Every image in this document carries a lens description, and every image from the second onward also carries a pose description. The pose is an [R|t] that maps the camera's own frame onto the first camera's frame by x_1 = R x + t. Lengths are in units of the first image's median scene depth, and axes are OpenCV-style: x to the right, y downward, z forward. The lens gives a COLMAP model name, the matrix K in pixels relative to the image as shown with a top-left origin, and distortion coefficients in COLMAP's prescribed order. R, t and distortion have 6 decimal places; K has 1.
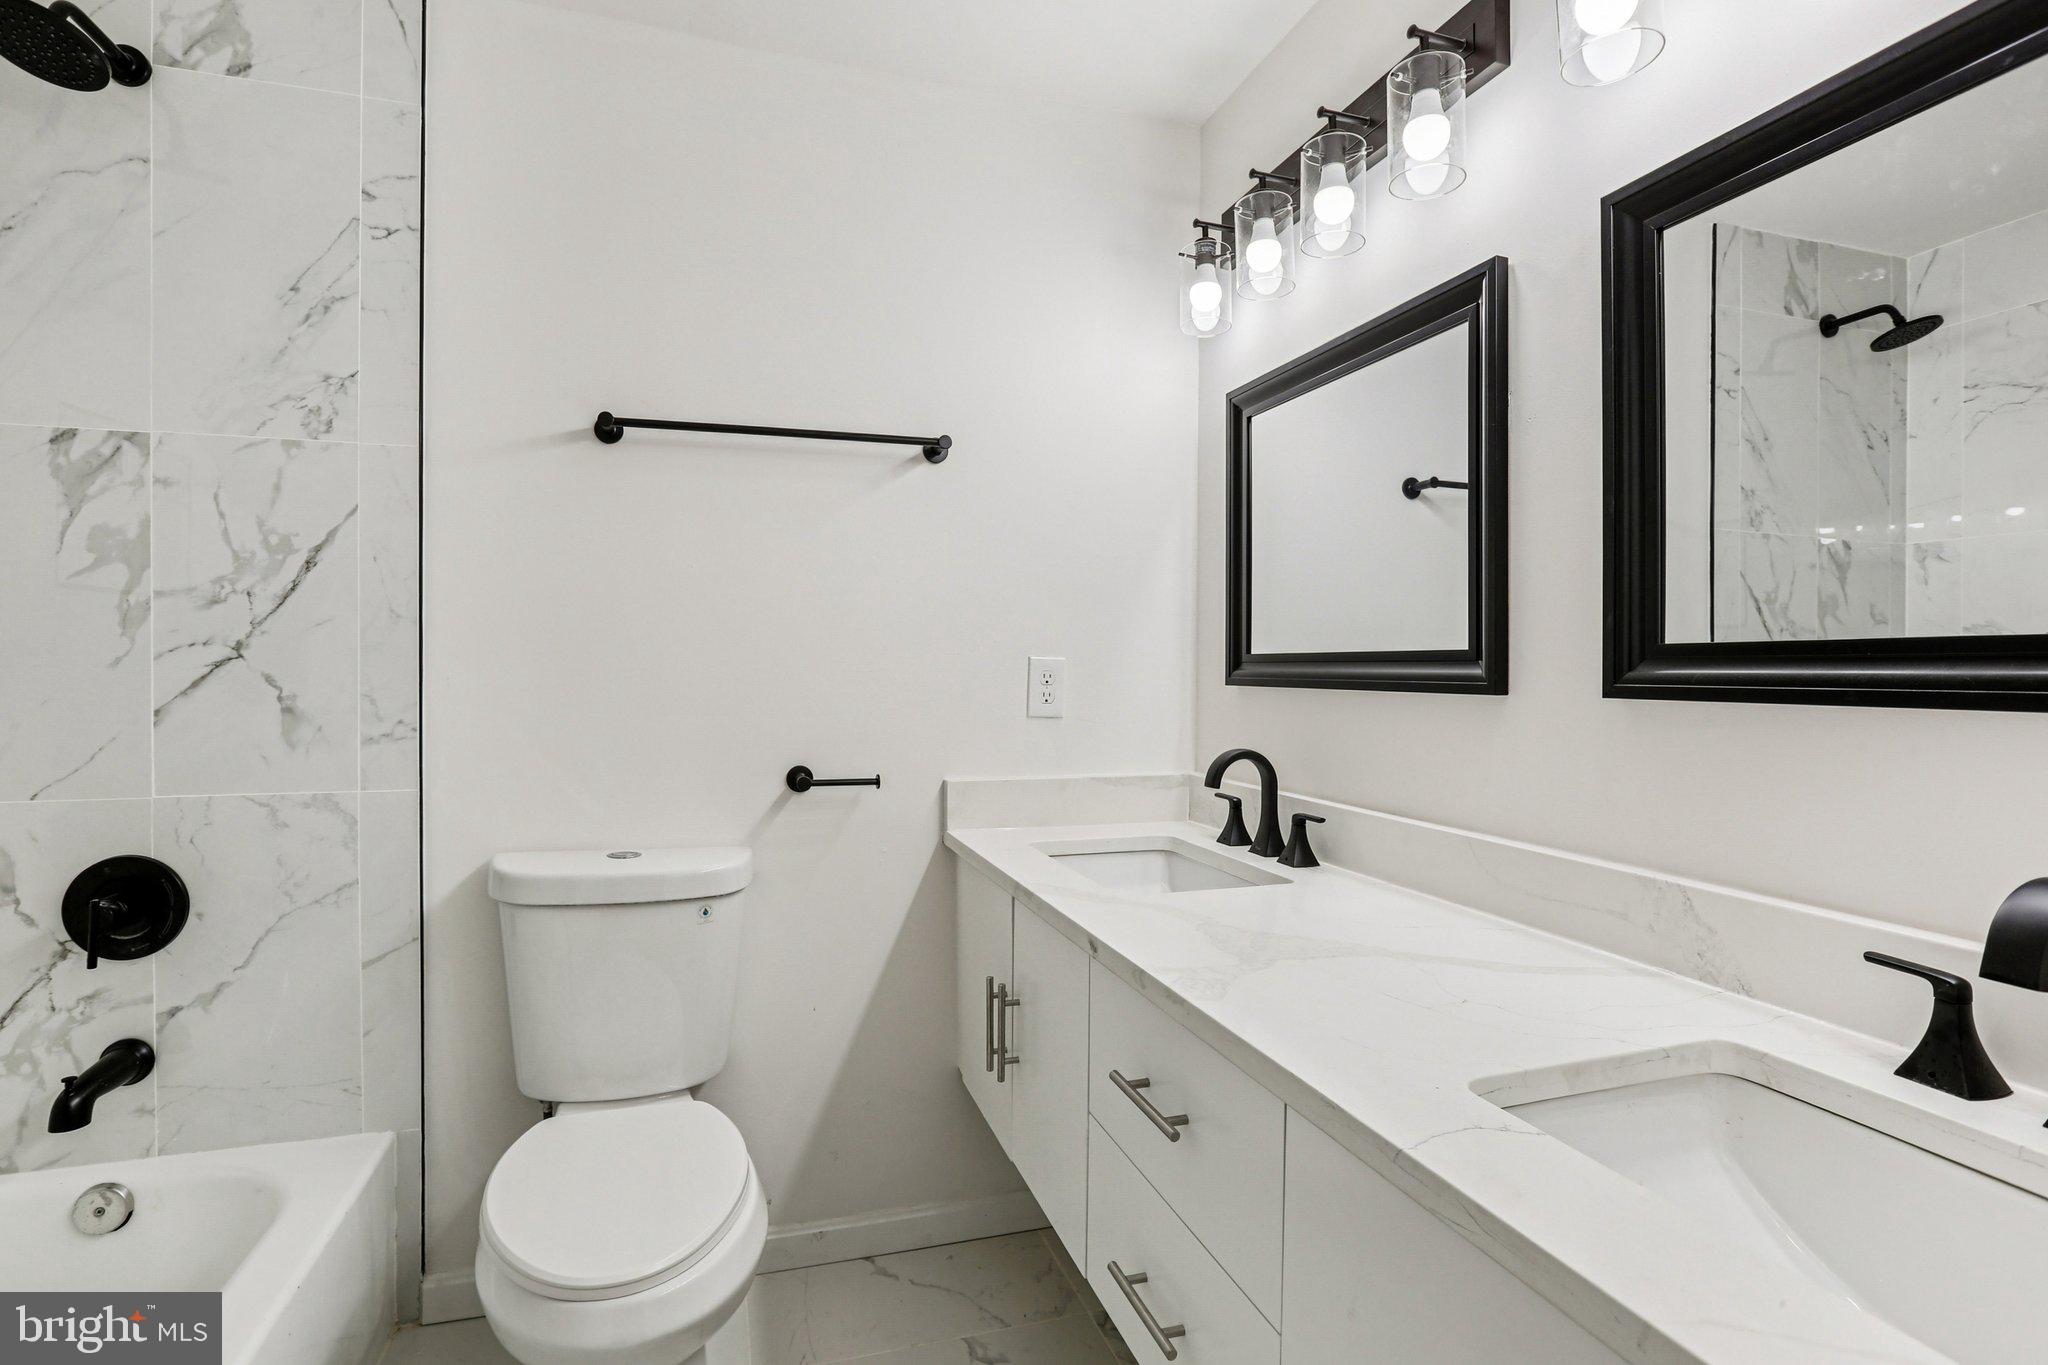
lens RADIAL K [[999.2, 0, 1020.8], [0, 999.2, 667.8], [0, 0, 1]] dist [-0.000736, 0.000050]
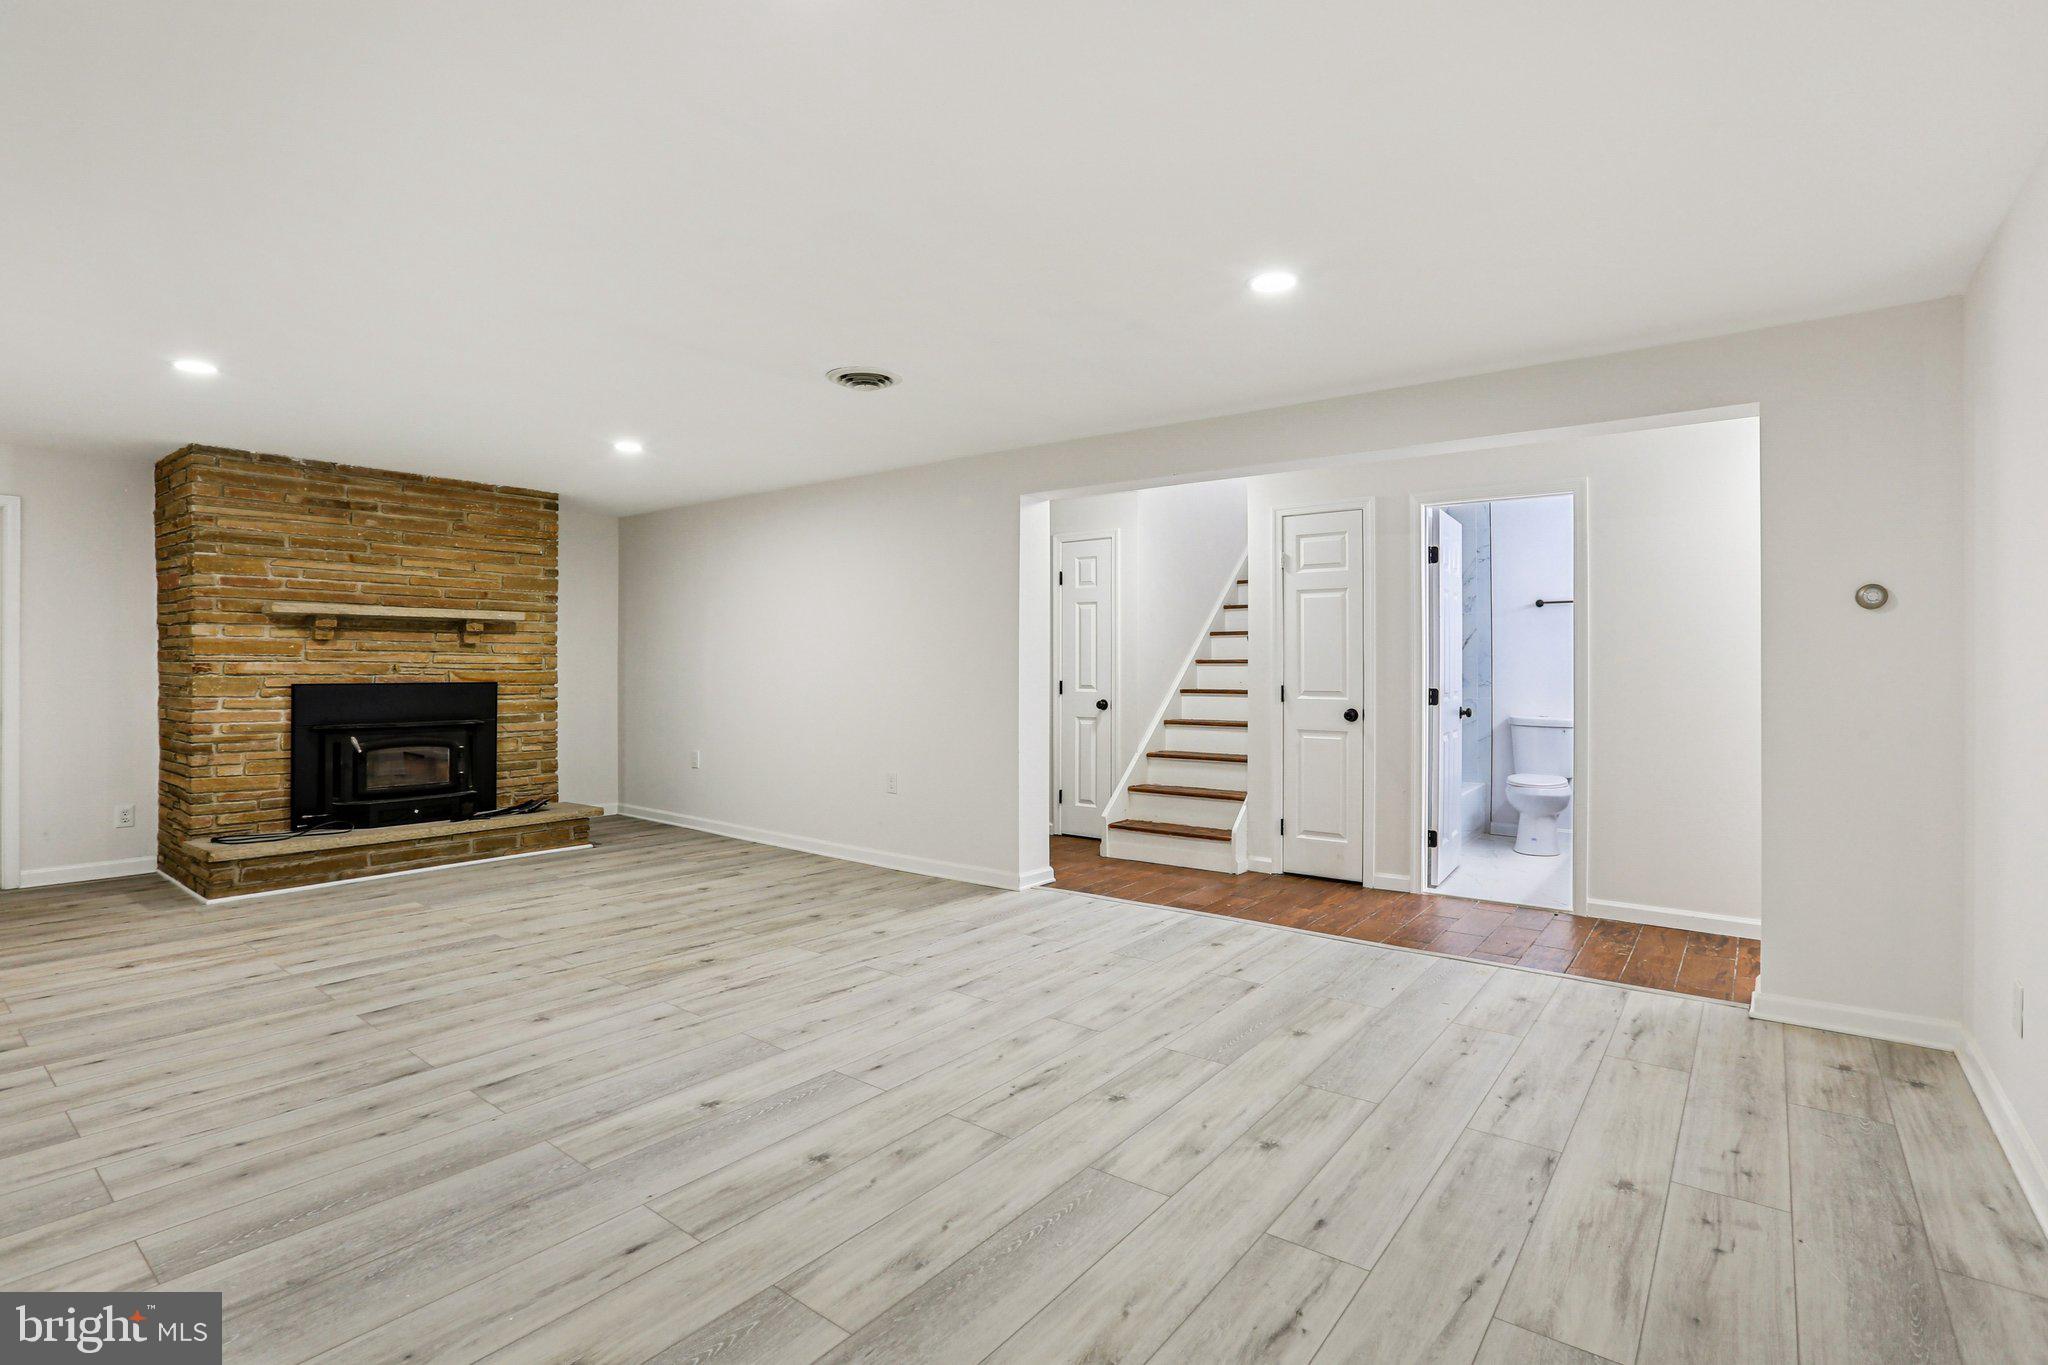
lens RADIAL K [[999.2, 0, 1020.8], [0, 999.2, 667.8], [0, 0, 1]] dist [-0.000736, 0.000050]
pose [[0.586368, -0.005793, -0.810024, 1.522517], [0.001011, 0.999979, -0.006420, 0.023745], [0.810044, 0.002946, 0.586362, -2.851457]]
